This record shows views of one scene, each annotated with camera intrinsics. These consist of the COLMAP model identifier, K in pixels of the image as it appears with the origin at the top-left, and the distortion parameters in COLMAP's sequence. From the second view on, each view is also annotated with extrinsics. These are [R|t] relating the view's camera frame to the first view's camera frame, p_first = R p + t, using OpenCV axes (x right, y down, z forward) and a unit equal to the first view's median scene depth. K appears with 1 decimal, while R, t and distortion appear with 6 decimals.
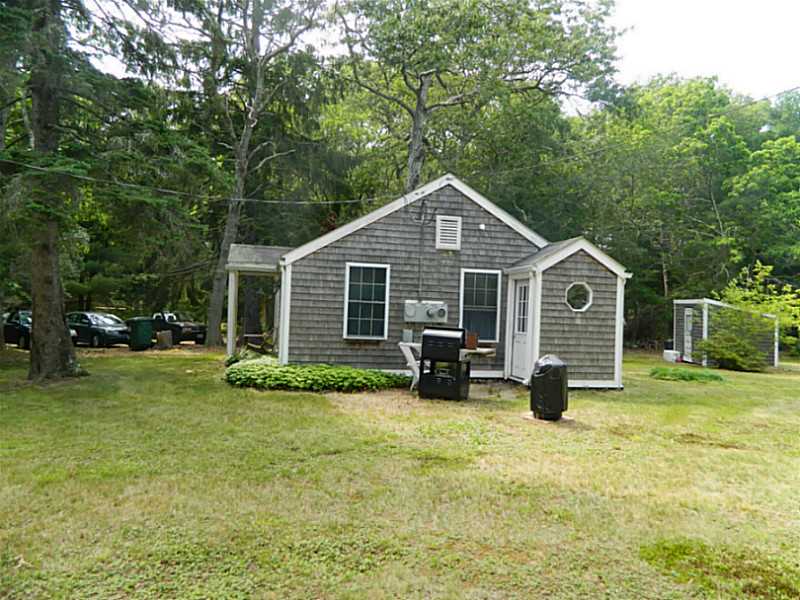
lens RADIAL K [[591.3, 0, 400.0], [0, 591.3, 300.0], [0, 0, 1]] dist [-0.008944, -0.001840]
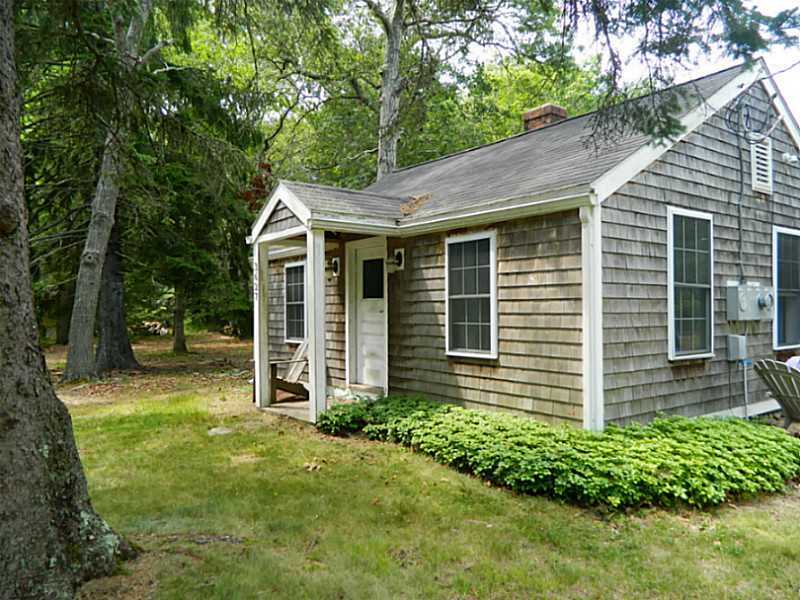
lens RADIAL K [[591.3, 0, 400.0], [0, 591.3, 300.0], [0, 0, 1]] dist [-0.008944, -0.001840]
pose [[0.888952, -0.035897, 0.456591, -0.515532], [0.037694, 0.999276, 0.005175, 0.003696], [-0.456446, 0.012611, 0.889662, 0.664057]]
